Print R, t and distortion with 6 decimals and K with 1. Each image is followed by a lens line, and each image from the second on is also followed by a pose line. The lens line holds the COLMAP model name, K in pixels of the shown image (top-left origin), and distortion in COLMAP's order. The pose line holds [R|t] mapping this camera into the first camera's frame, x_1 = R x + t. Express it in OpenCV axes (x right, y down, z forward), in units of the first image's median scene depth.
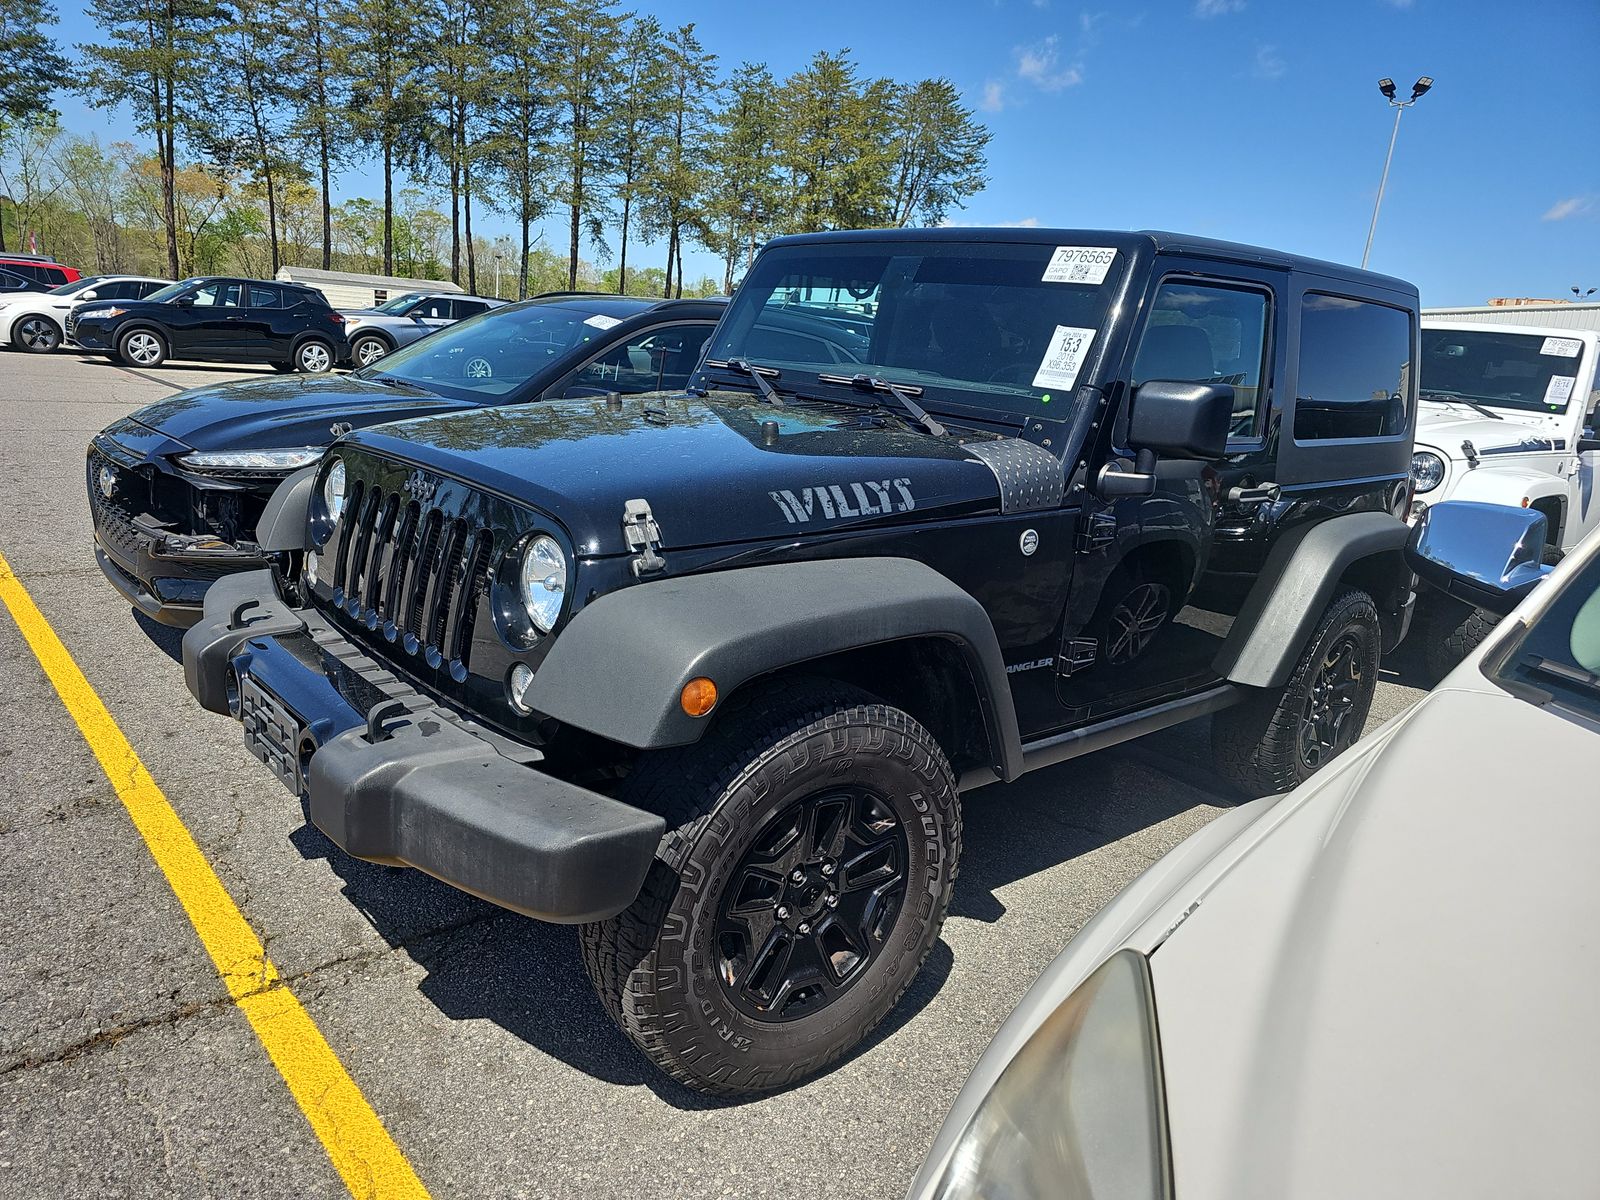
lens RADIAL K [[1064.8, 0, 813.8], [0, 1064.8, 596.7], [0, 0, 1]] dist [0.061750, -0.060648]
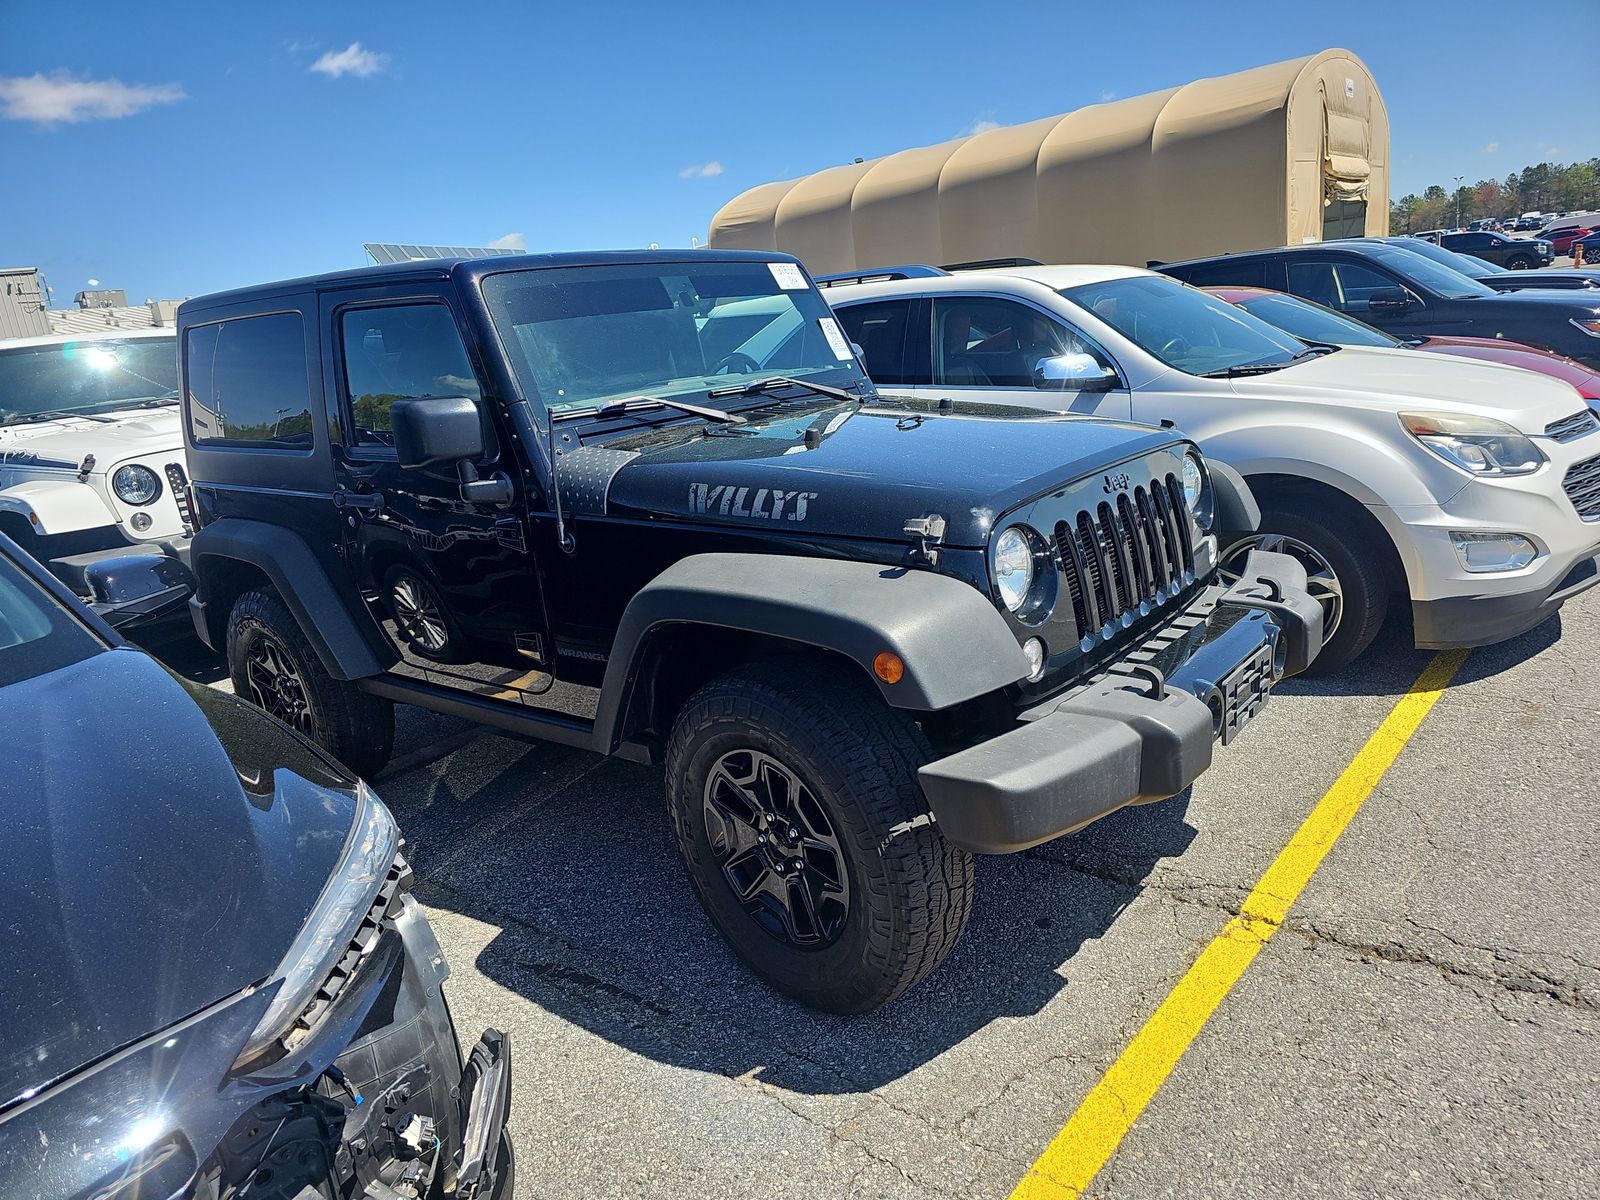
lens RADIAL K [[1064.8, 0, 813.8], [0, 1064.8, 596.7], [0, 0, 1]] dist [0.061750, -0.060648]
pose [[-0.139444, -0.324298, 0.935621, -1.282188], [0.321302, 0.878913, 0.352529, -0.450786], [-0.936654, 0.349775, -0.018362, 1.219696]]
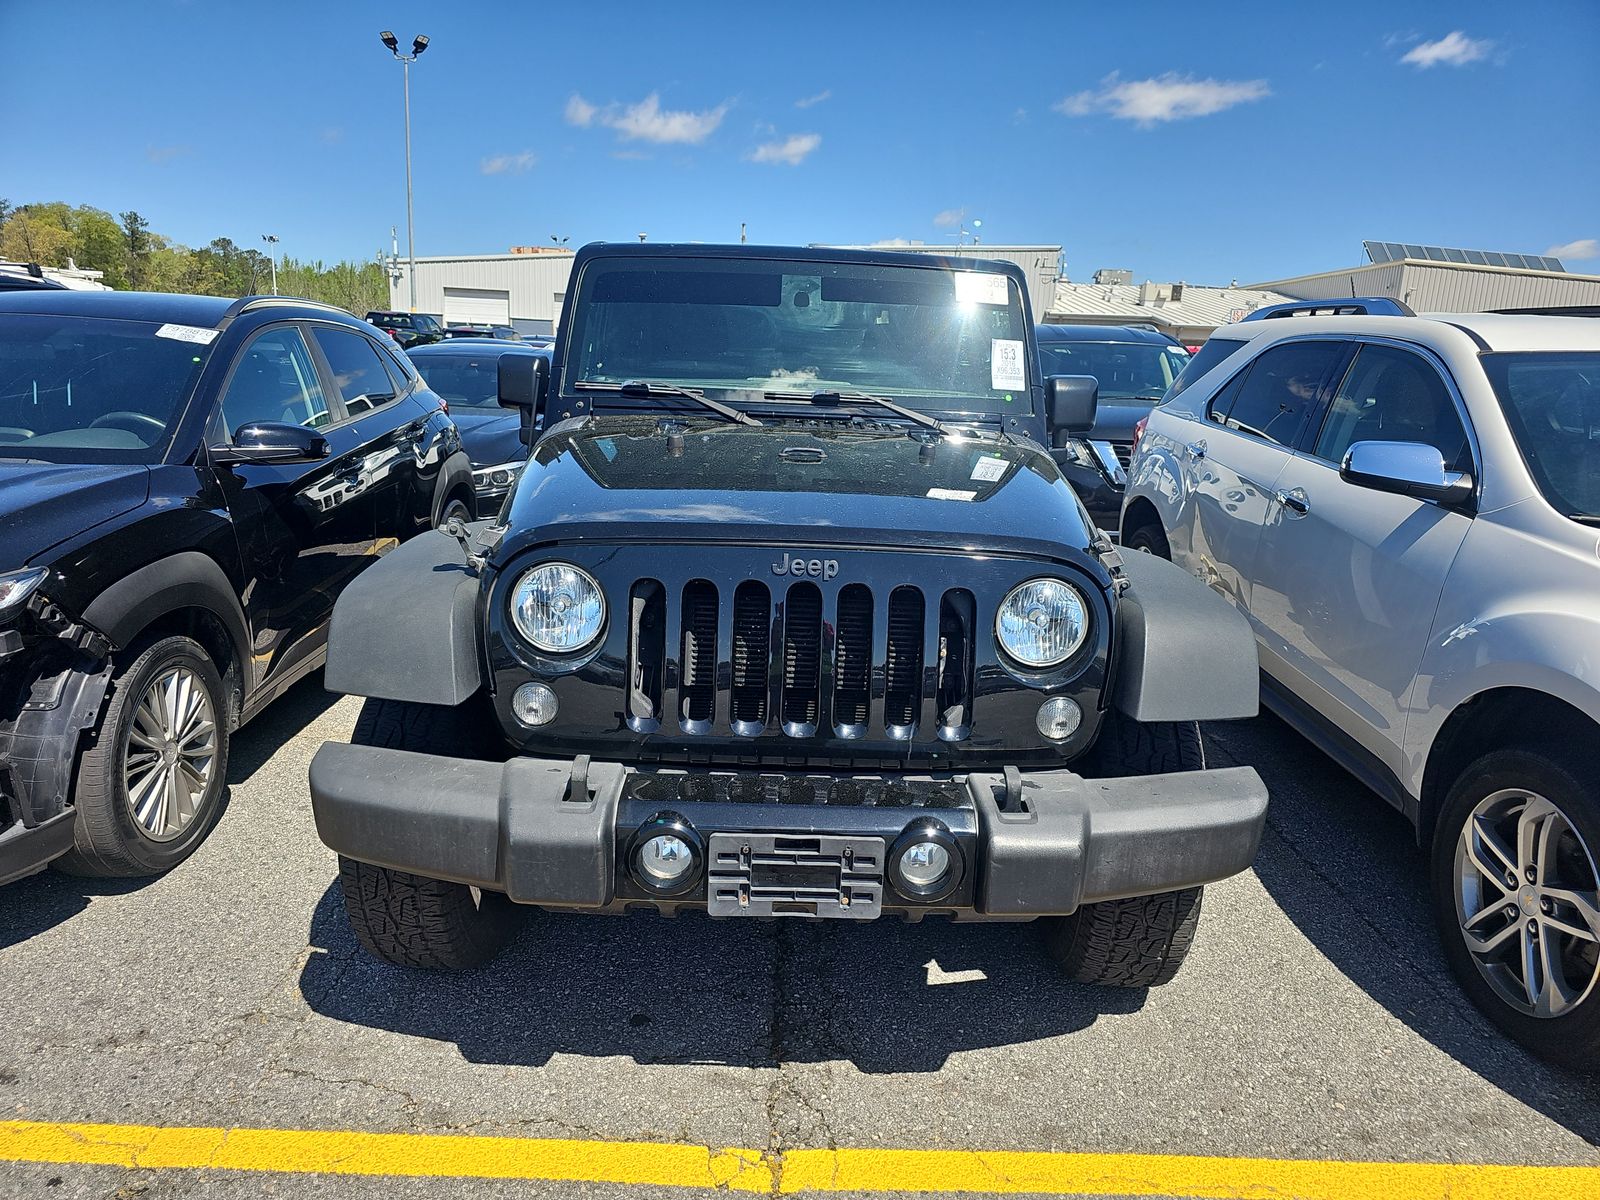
lens RADIAL K [[1064.8, 0, 813.8], [0, 1064.8, 596.7], [0, 0, 1]] dist [0.061750, -0.060648]
pose [[0.661968, -0.235285, 0.711645, -0.910982], [0.200116, 0.970467, 0.134711, -0.178722], [-0.722324, 0.053237, 0.689503, 0.319268]]
